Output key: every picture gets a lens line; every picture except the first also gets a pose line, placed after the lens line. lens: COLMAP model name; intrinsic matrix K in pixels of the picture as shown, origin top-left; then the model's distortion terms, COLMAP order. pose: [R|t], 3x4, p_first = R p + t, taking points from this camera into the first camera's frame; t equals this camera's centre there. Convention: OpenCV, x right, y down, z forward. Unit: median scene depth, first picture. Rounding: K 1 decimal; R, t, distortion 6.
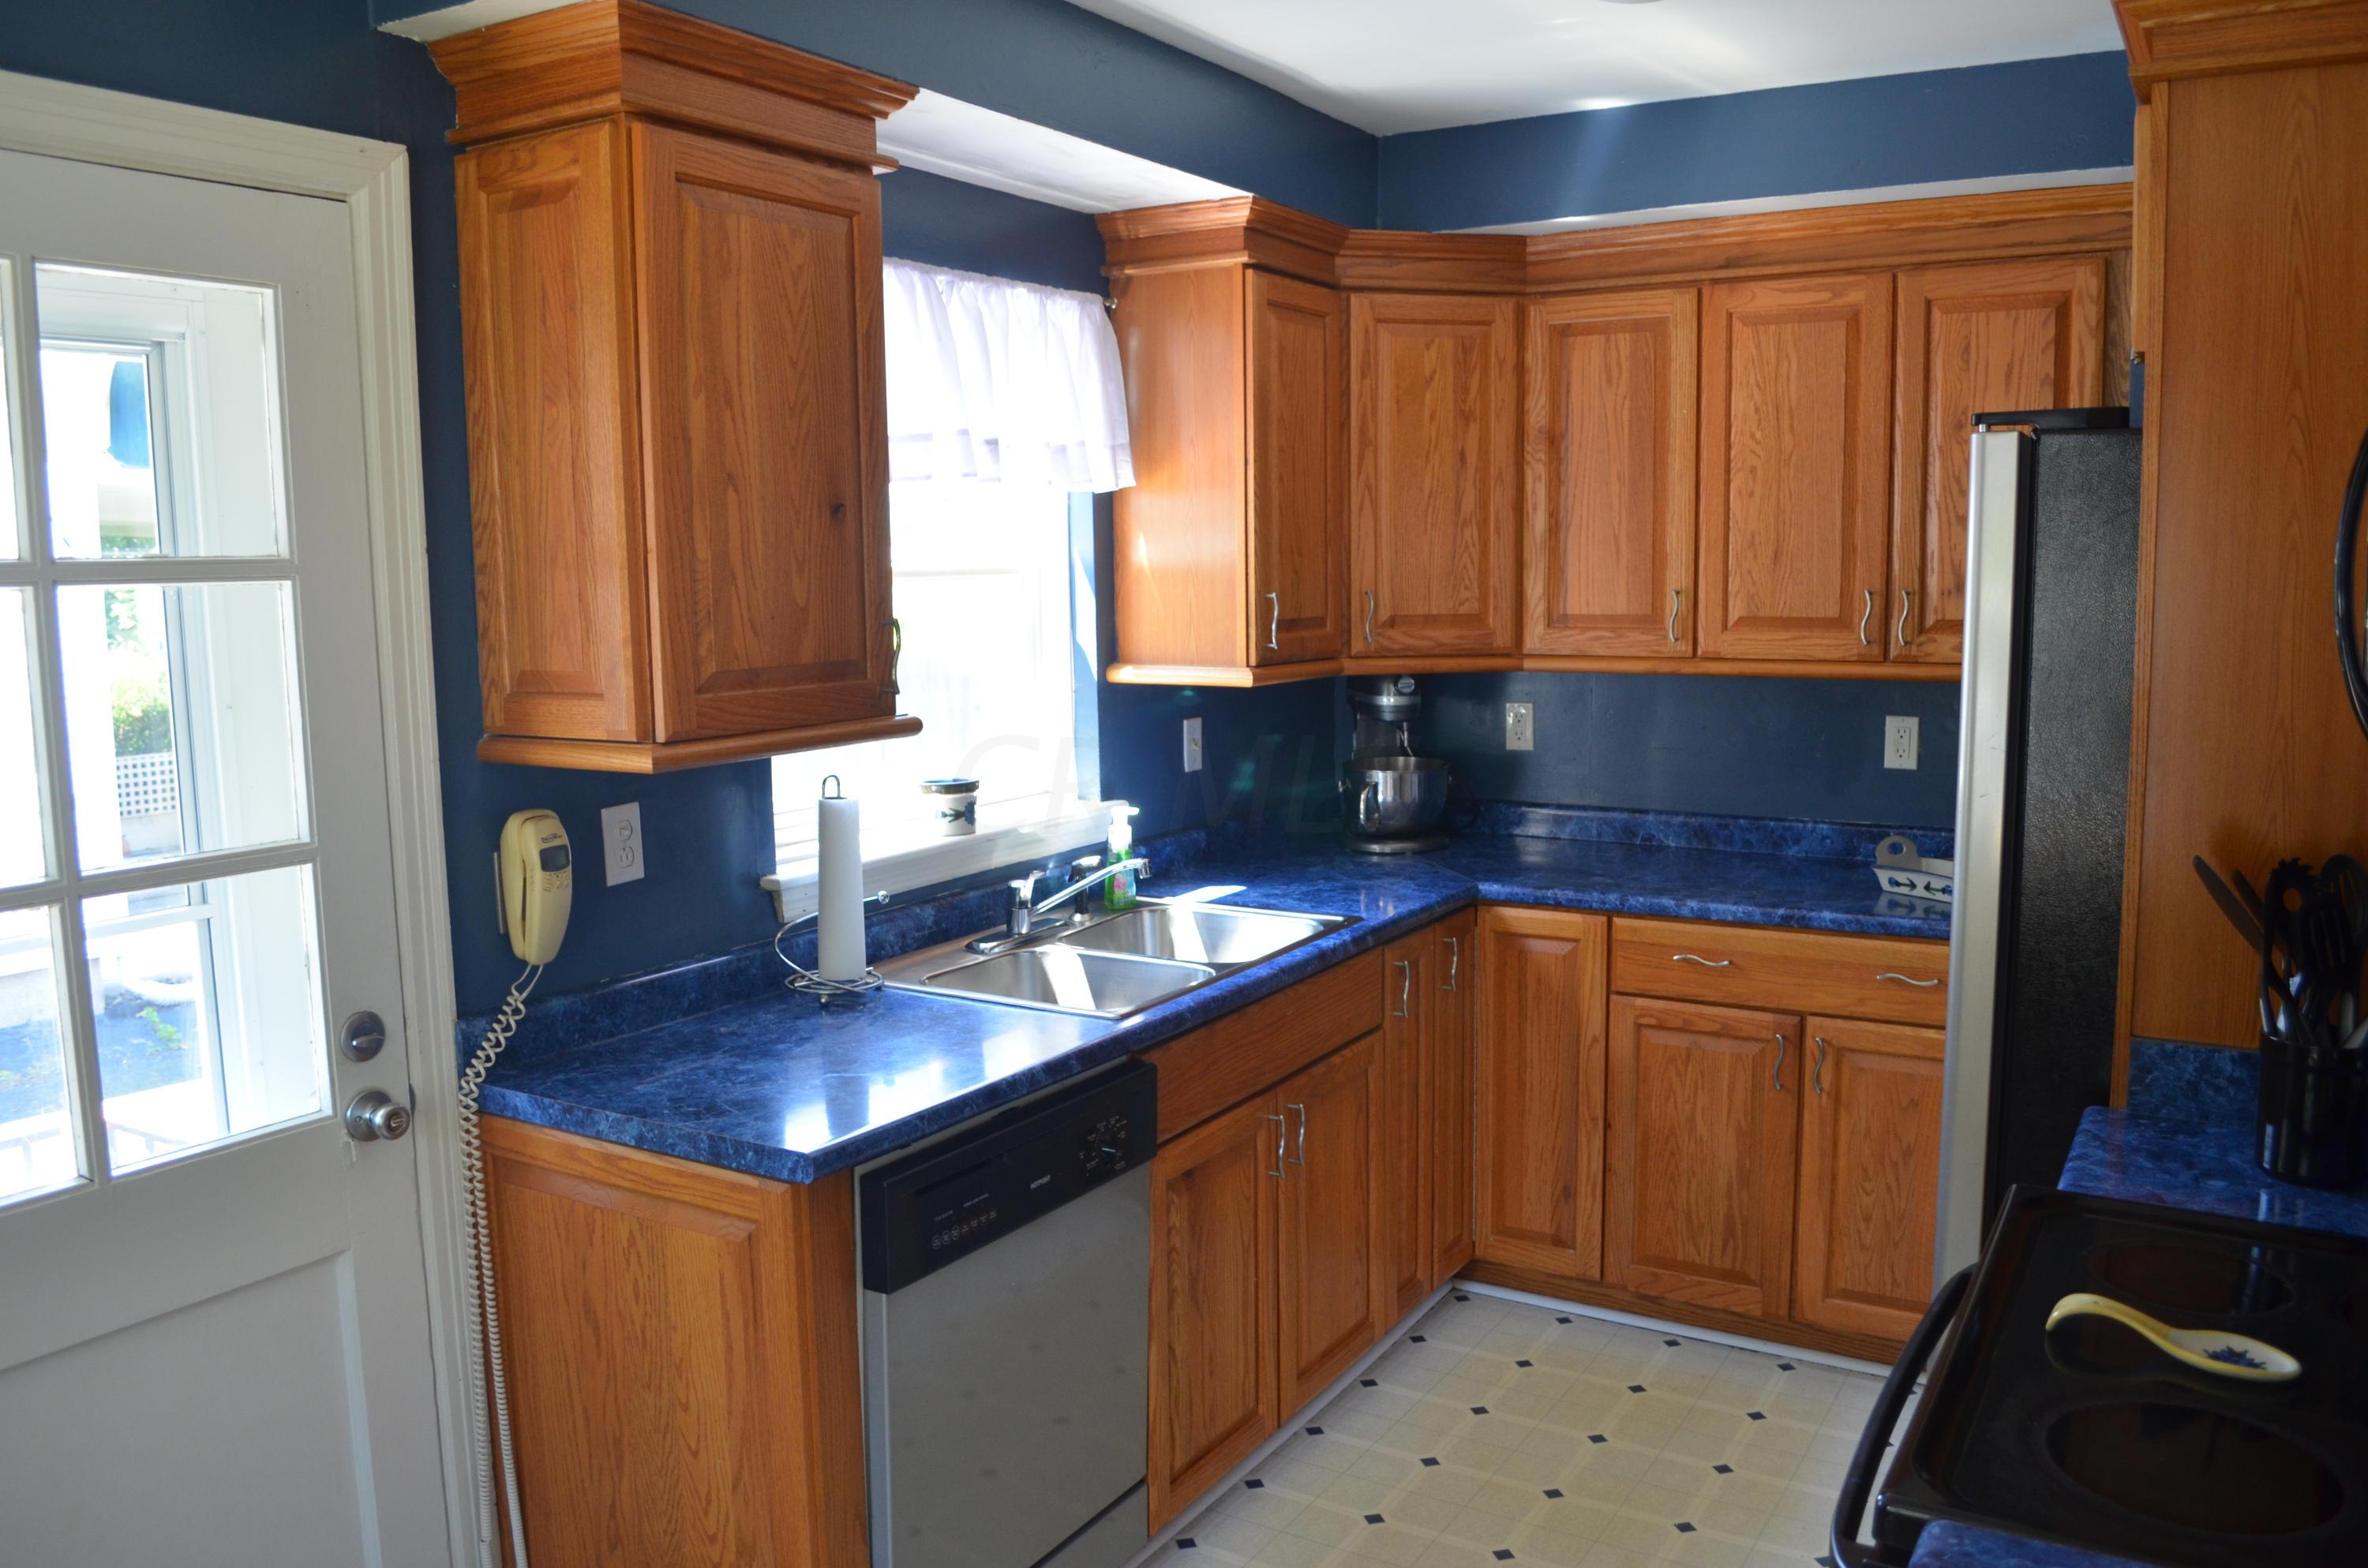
lens RADIAL K [[1857.5, 0, 1184.0], [0, 1857.5, 784.0], [0, 0, 1]] dist [-0.070438, 0.005769]
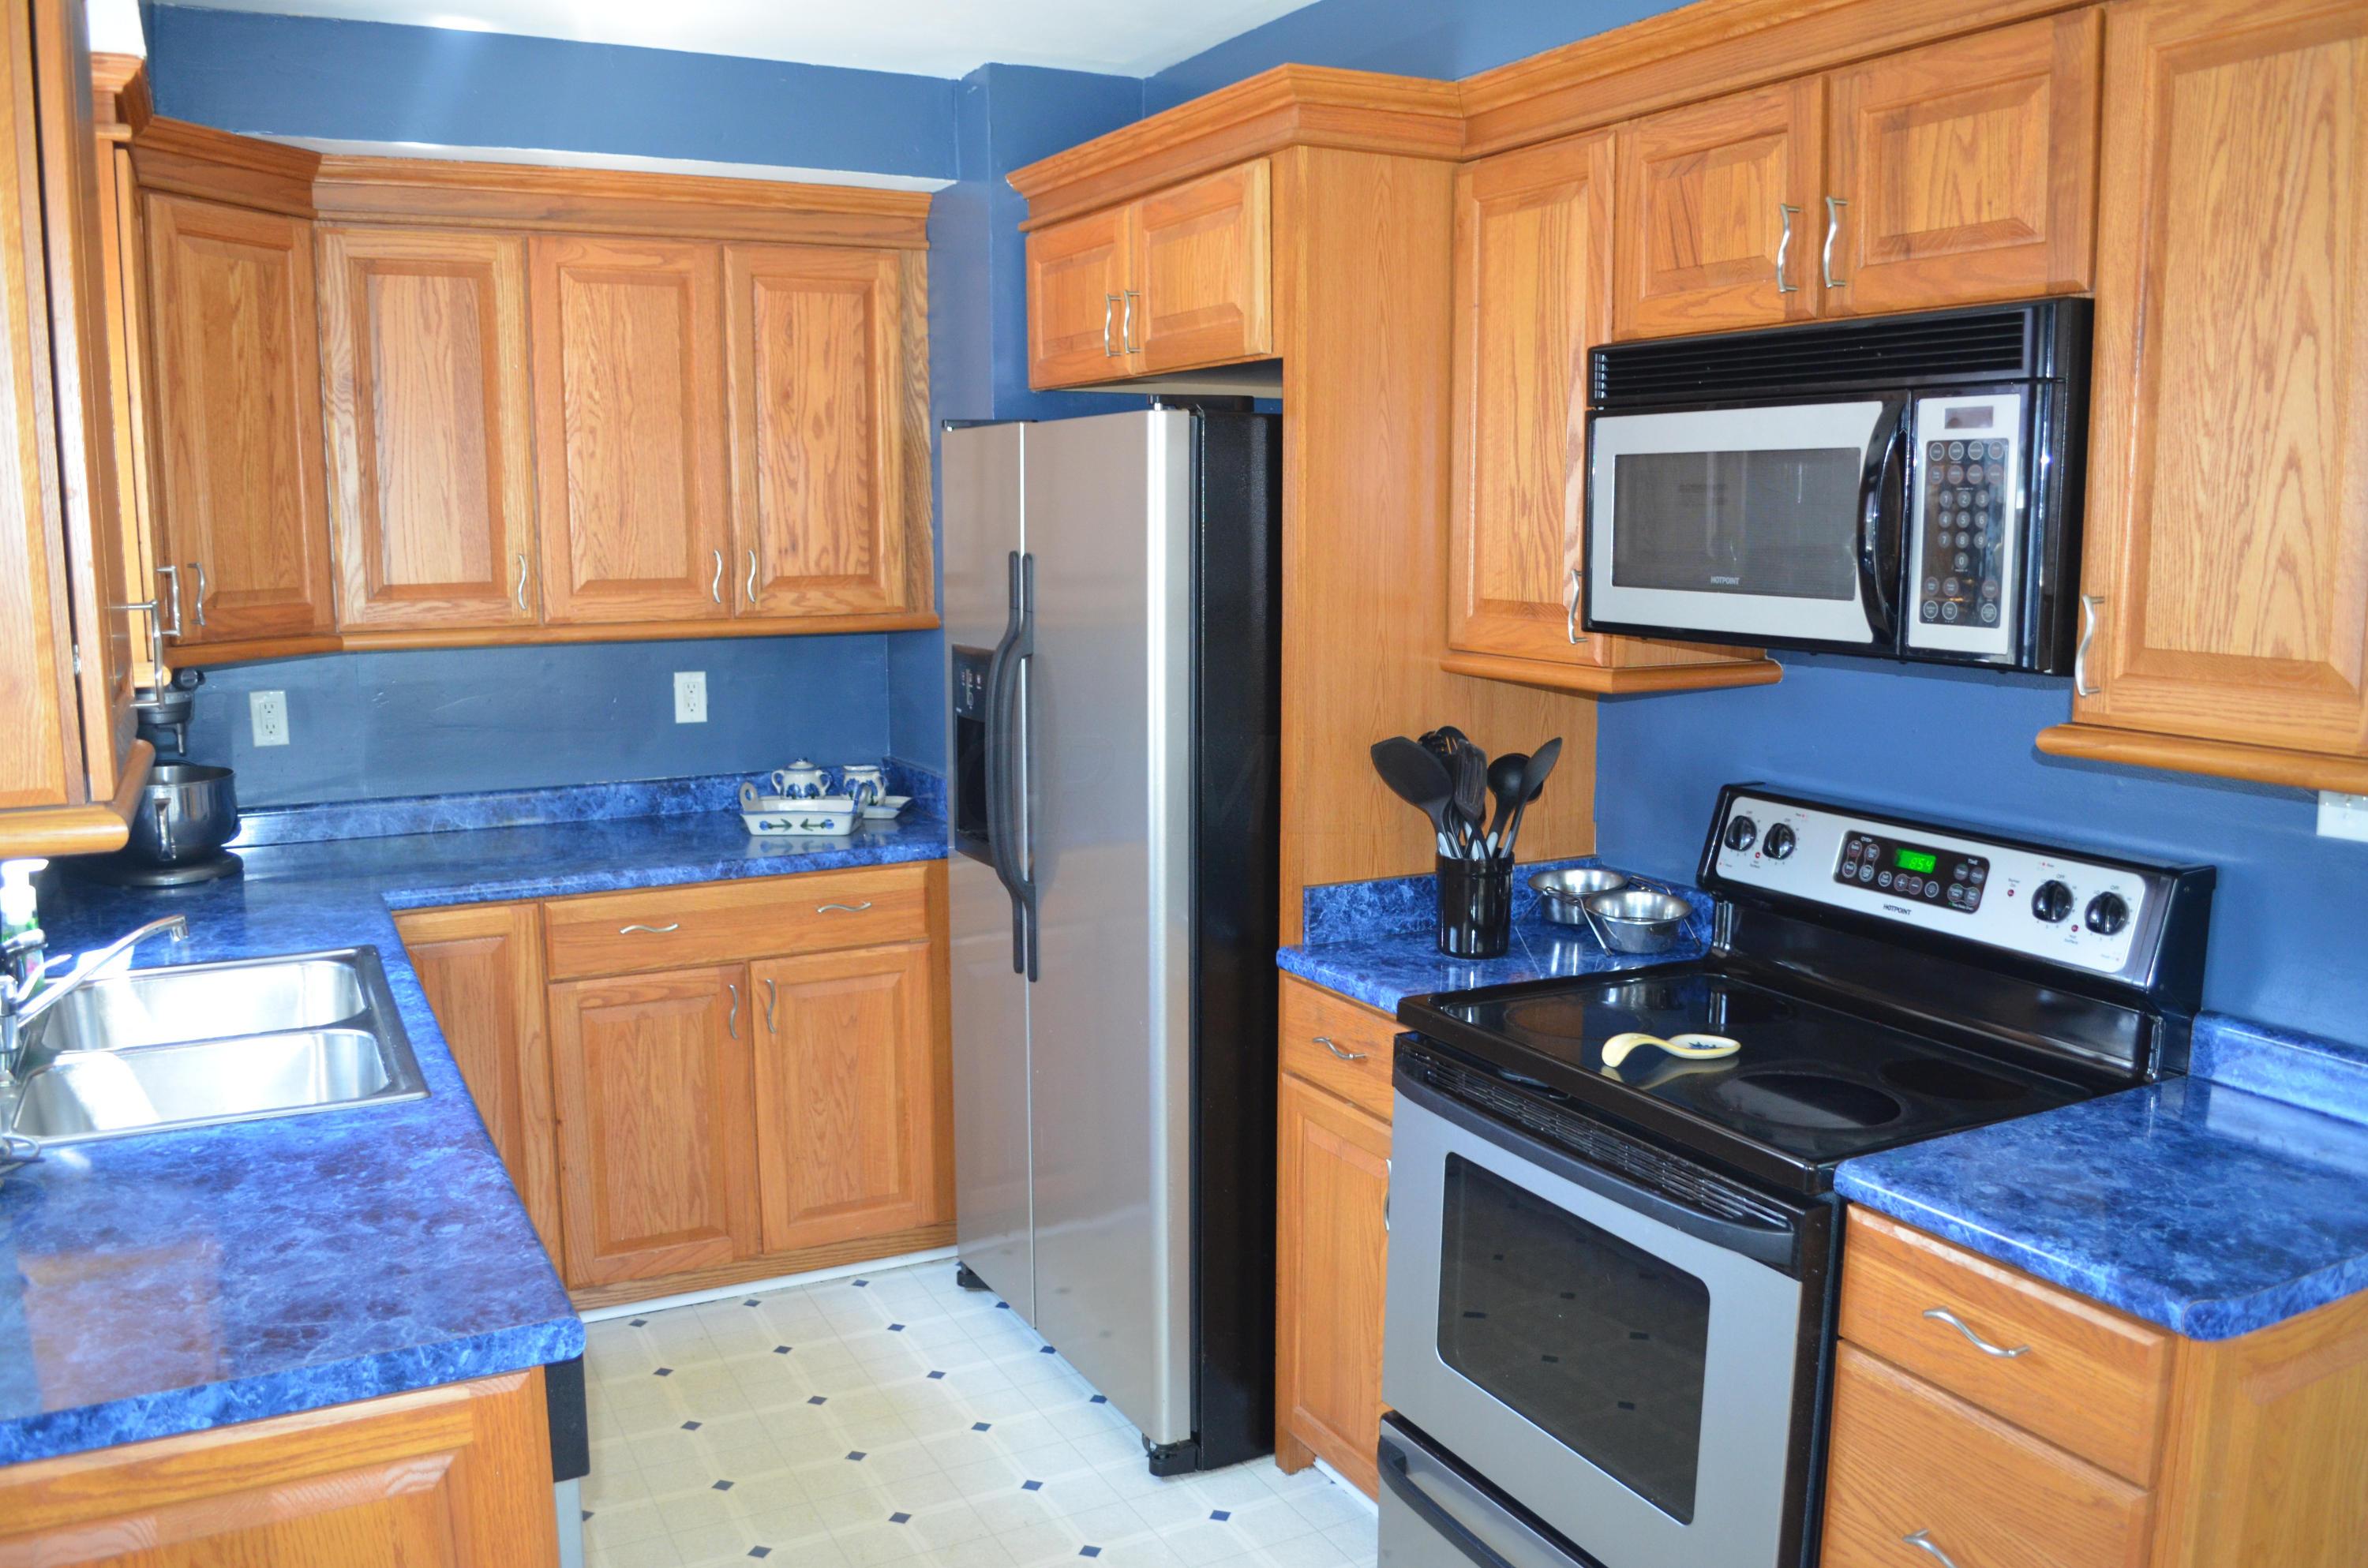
lens RADIAL K [[1857.5, 0, 1184.0], [0, 1857.5, 784.0], [0, 0, 1]] dist [-0.070438, 0.005769]
pose [[0.524433, -0.114835, 0.843672, -0.378278], [0.101329, 0.992239, 0.072070, -0.022337], [-0.845401, 0.047693, 0.531999, 0.221866]]
